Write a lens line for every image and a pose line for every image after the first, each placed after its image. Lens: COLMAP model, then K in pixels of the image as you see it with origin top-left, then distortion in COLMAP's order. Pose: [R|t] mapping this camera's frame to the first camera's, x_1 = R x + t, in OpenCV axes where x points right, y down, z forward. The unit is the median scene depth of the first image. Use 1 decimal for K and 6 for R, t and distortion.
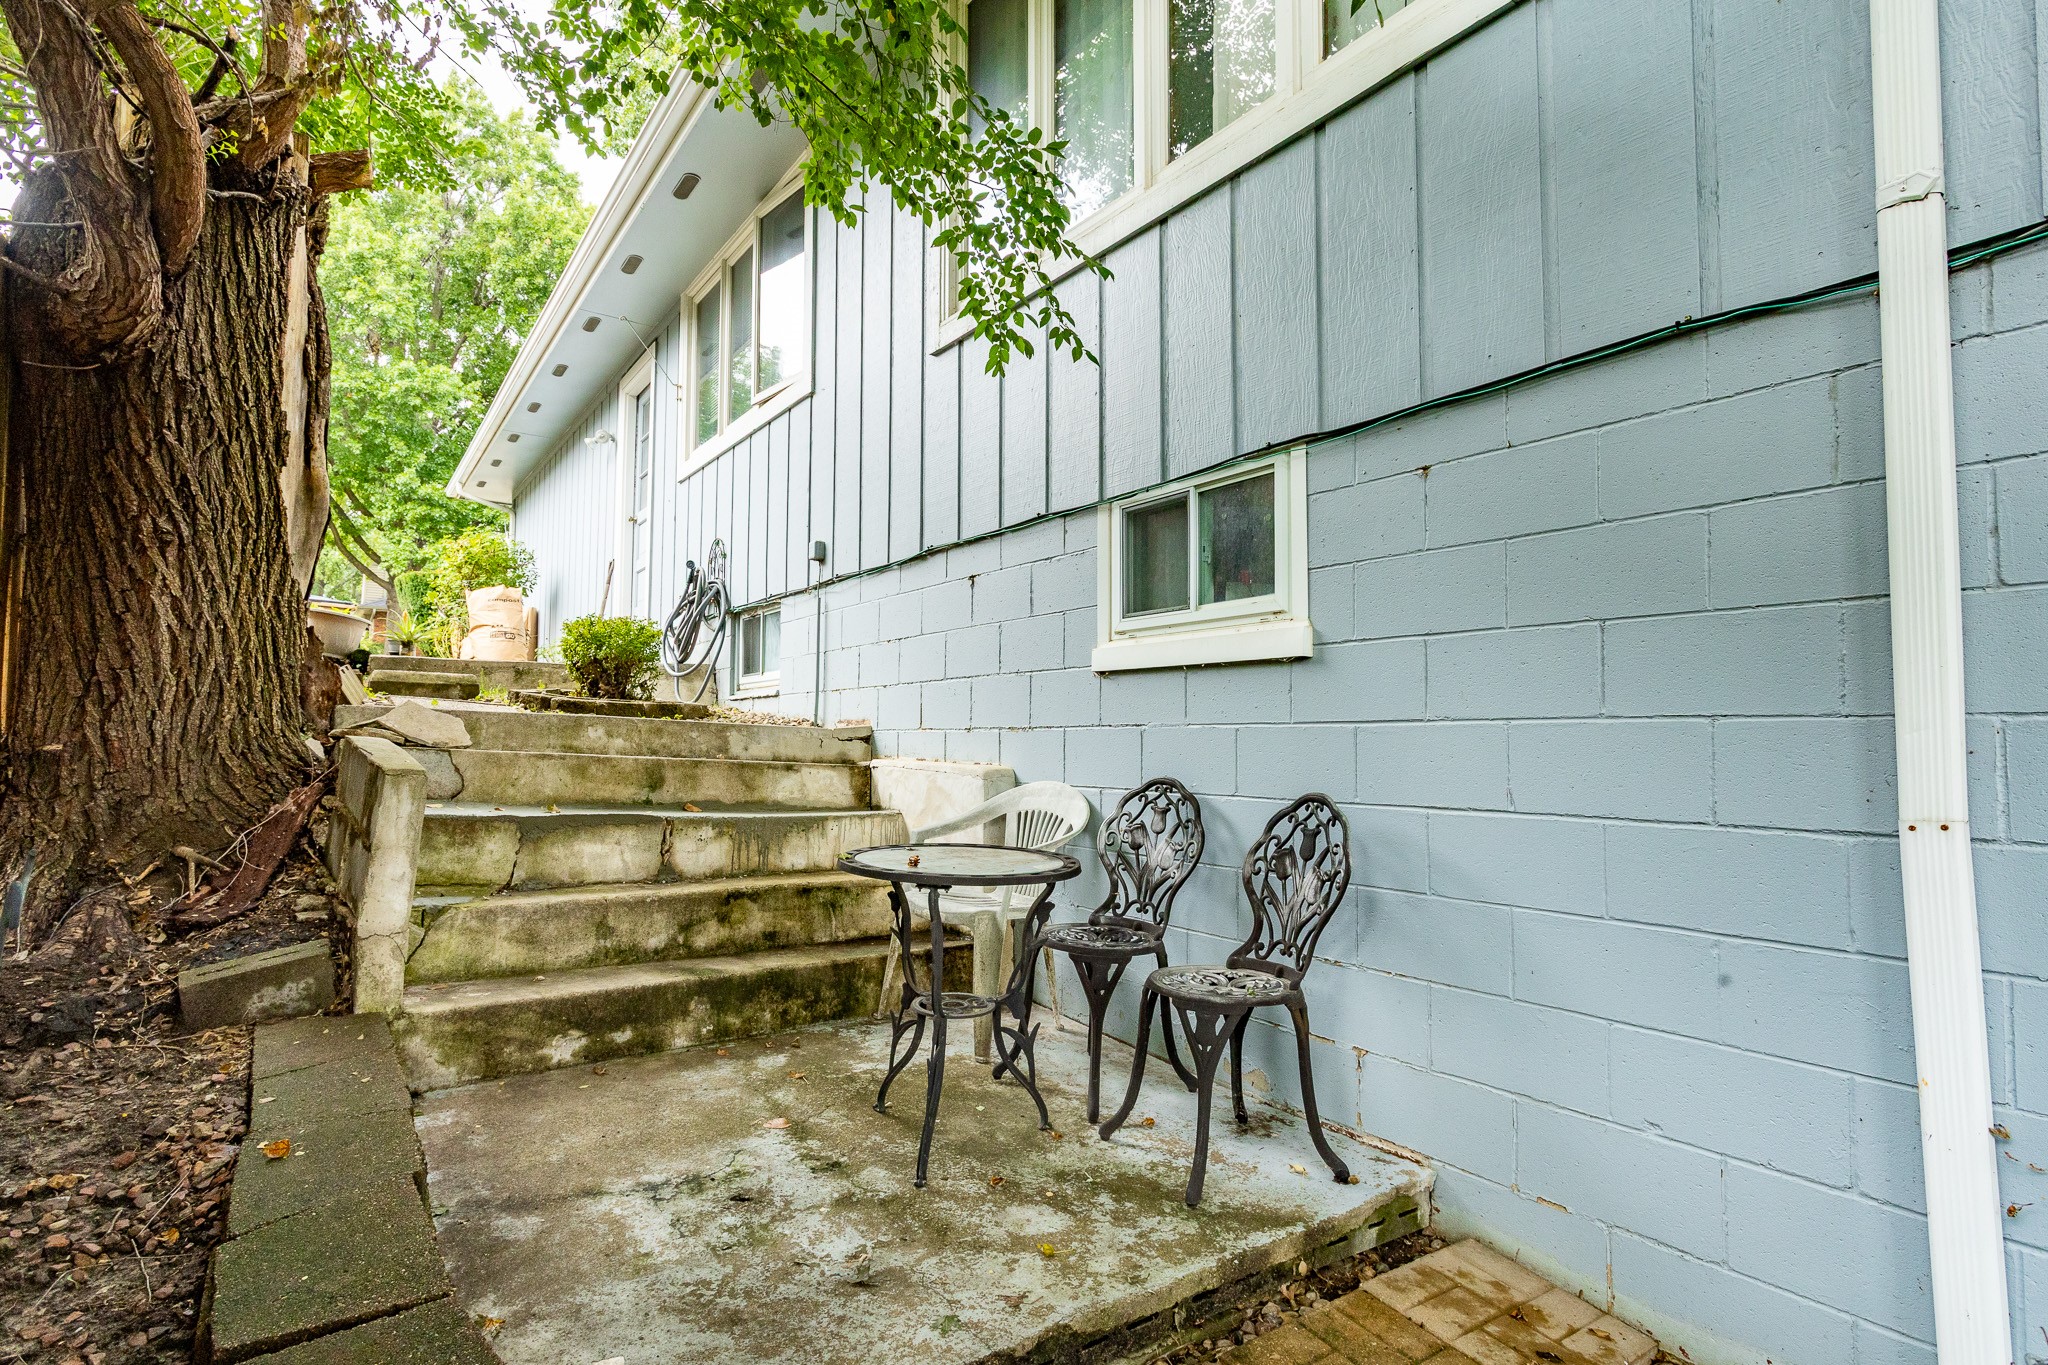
lens RADIAL K [[1075.8, 0, 1024.0], [0, 1075.8, 682.5], [0, 0, 1]] dist [-0.004681, -0.000045]
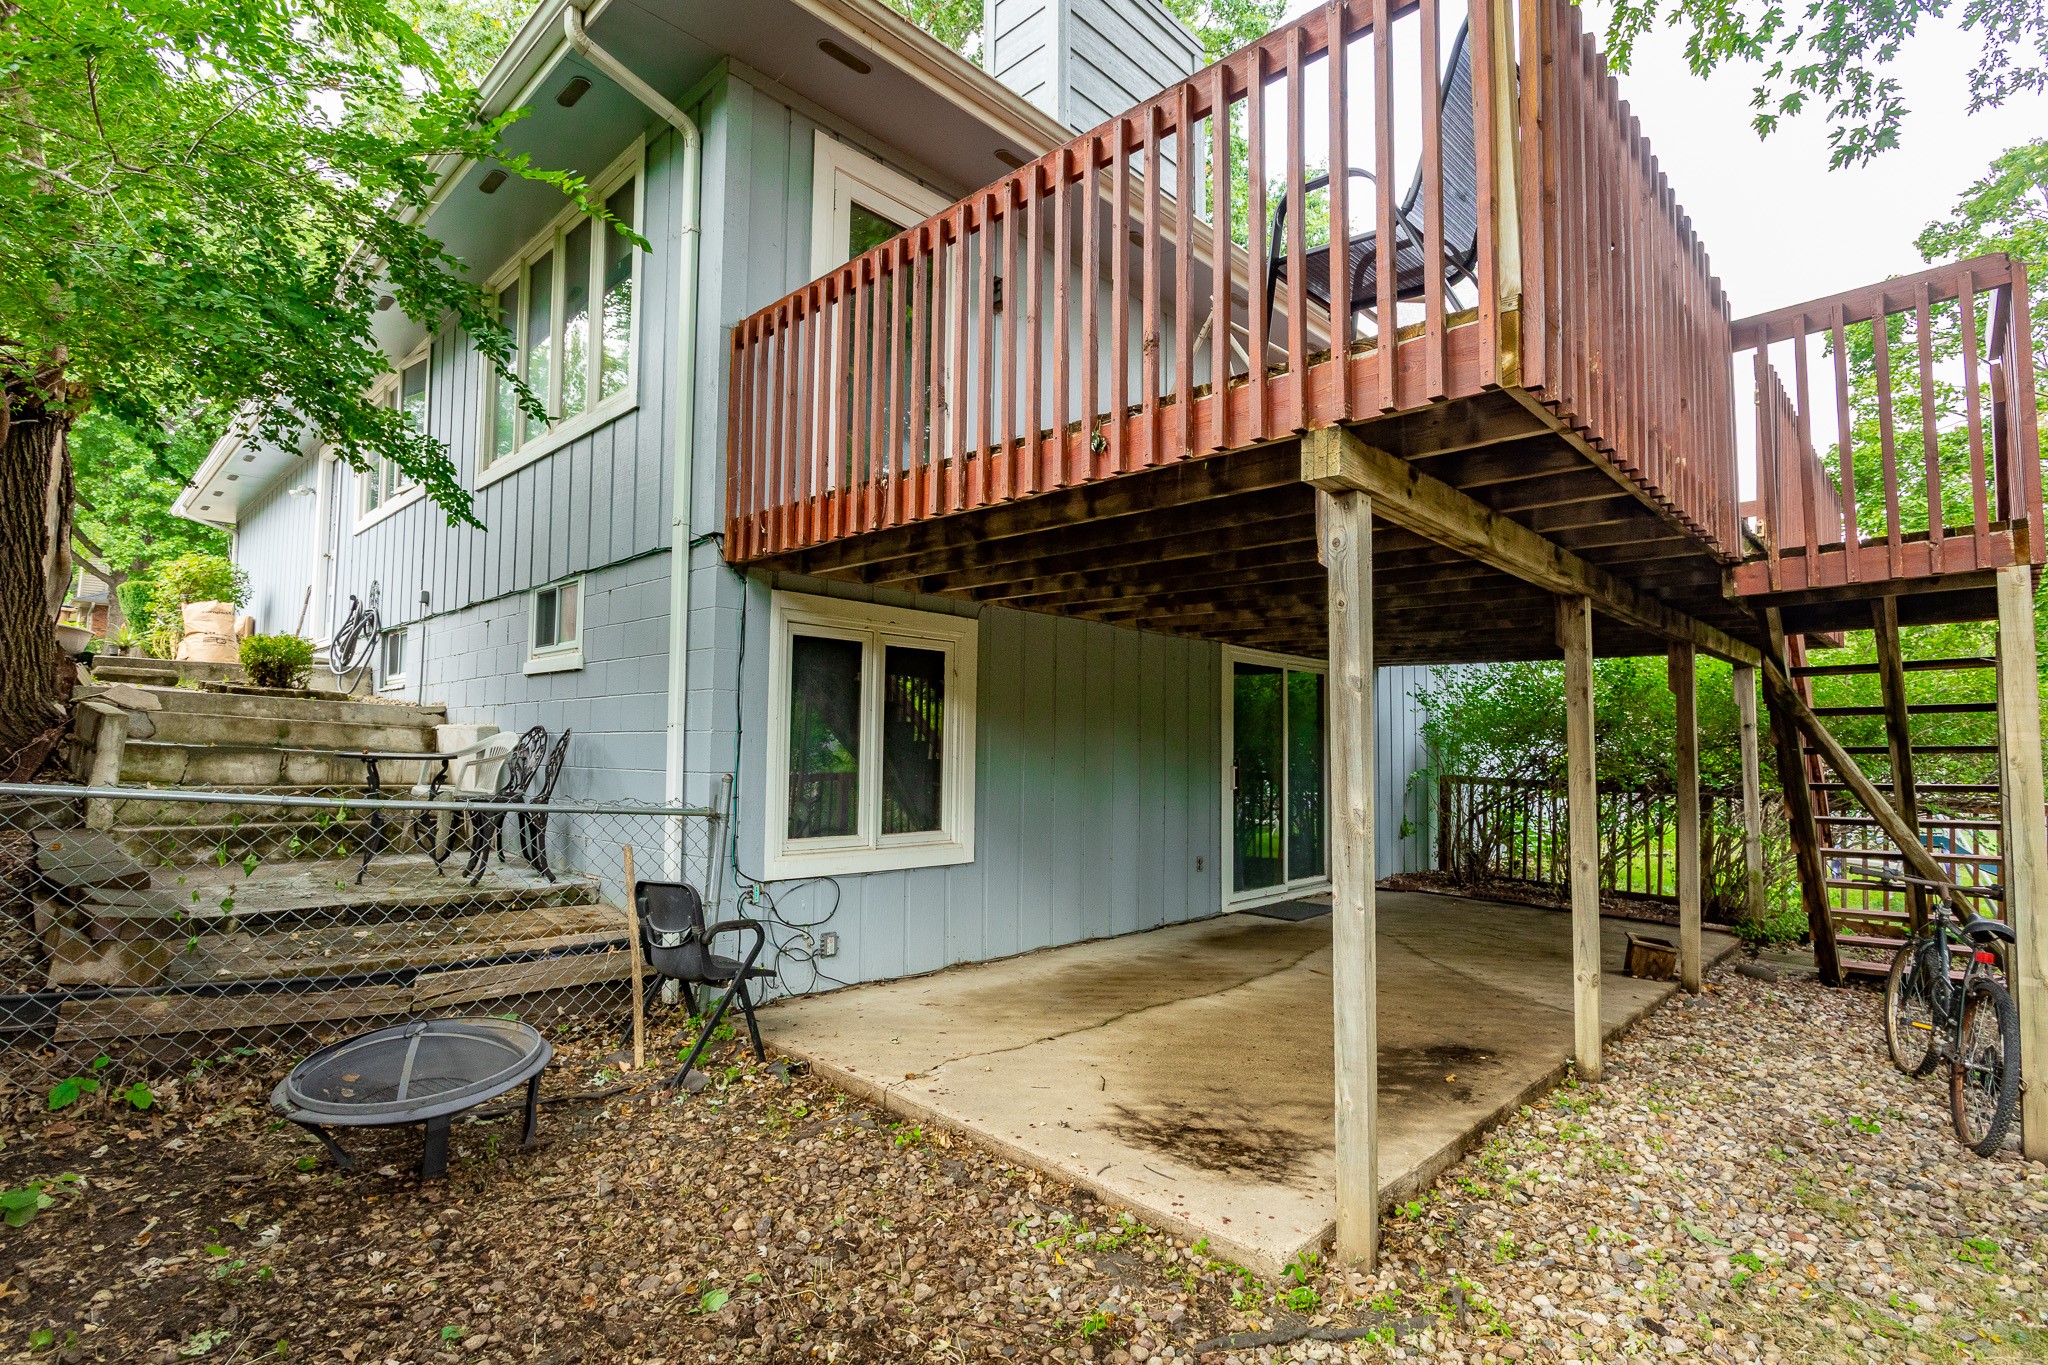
lens RADIAL K [[1006.9, 0, 1025.2], [0, 1006.9, 685.1], [0, 0, 1]] dist [-0.002866, -0.000084]
pose [[0.978781, 0.016969, 0.204208, 0.387299], [-0.015521, 0.999842, -0.008691, 0.007228], [-0.204323, 0.005337, 0.978889, -0.654754]]
